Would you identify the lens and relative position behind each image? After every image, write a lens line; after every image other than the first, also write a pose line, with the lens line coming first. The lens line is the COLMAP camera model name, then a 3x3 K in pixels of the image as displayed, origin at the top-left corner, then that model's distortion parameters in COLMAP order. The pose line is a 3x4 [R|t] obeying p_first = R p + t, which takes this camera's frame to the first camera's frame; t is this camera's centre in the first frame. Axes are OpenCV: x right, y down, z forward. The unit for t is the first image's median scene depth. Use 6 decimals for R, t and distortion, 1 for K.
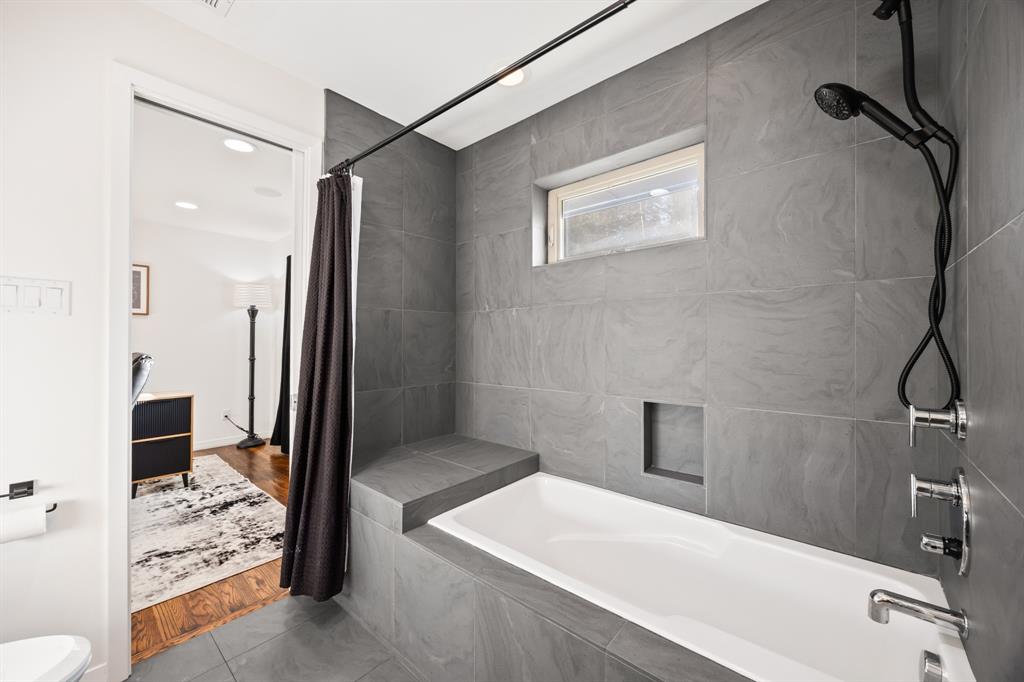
lens RADIAL K [[395.0, 0, 512.6], [0, 395.0, 340.0], [0, 0, 1]] dist [0.007478, -0.001411]
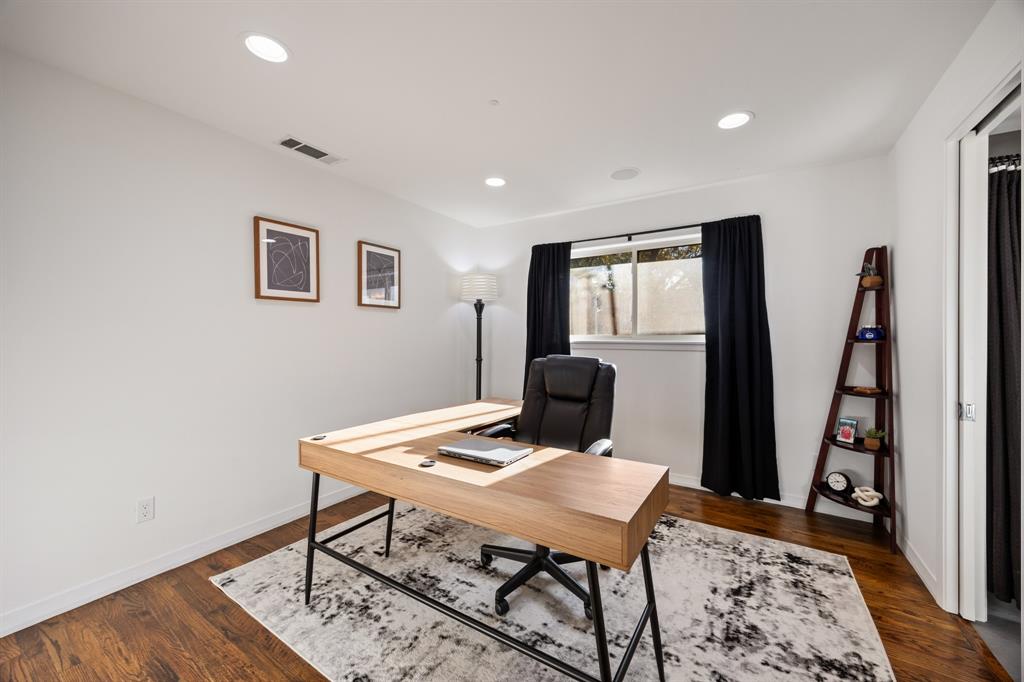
lens RADIAL K [[395.0, 0, 515.4], [0, 395.0, 338.7], [0, 0, 1]] dist [0.007478, -0.001411]
pose [[0.986807, -0.002832, 0.161878, -1.297733], [0.002449, 0.999994, 0.002566, -0.002180], [-0.161884, -0.002135, 0.986807, 0.215634]]
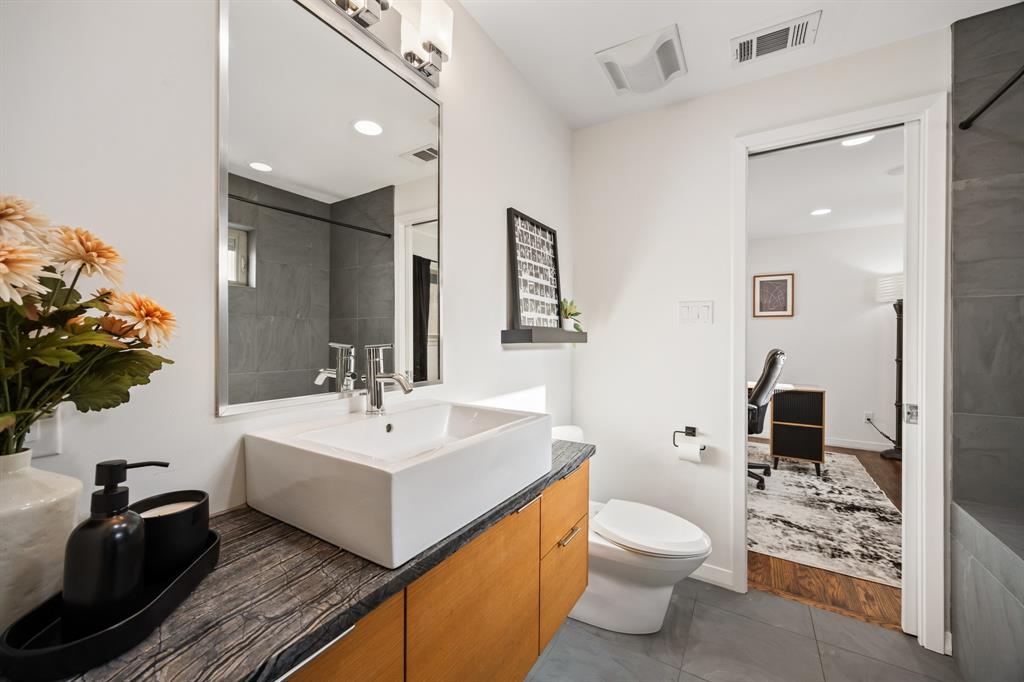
lens RADIAL K [[395.0, 0, 508.3], [0, 395.0, 332.8], [0, 0, 1]] dist [0.007478, -0.001411]
pose [[0.164632, -0.006850, -0.986331, 0.124622], [-0.002338, 0.999970, -0.007335, -0.007420], [0.986352, 0.003514, 0.164612, -0.002387]]
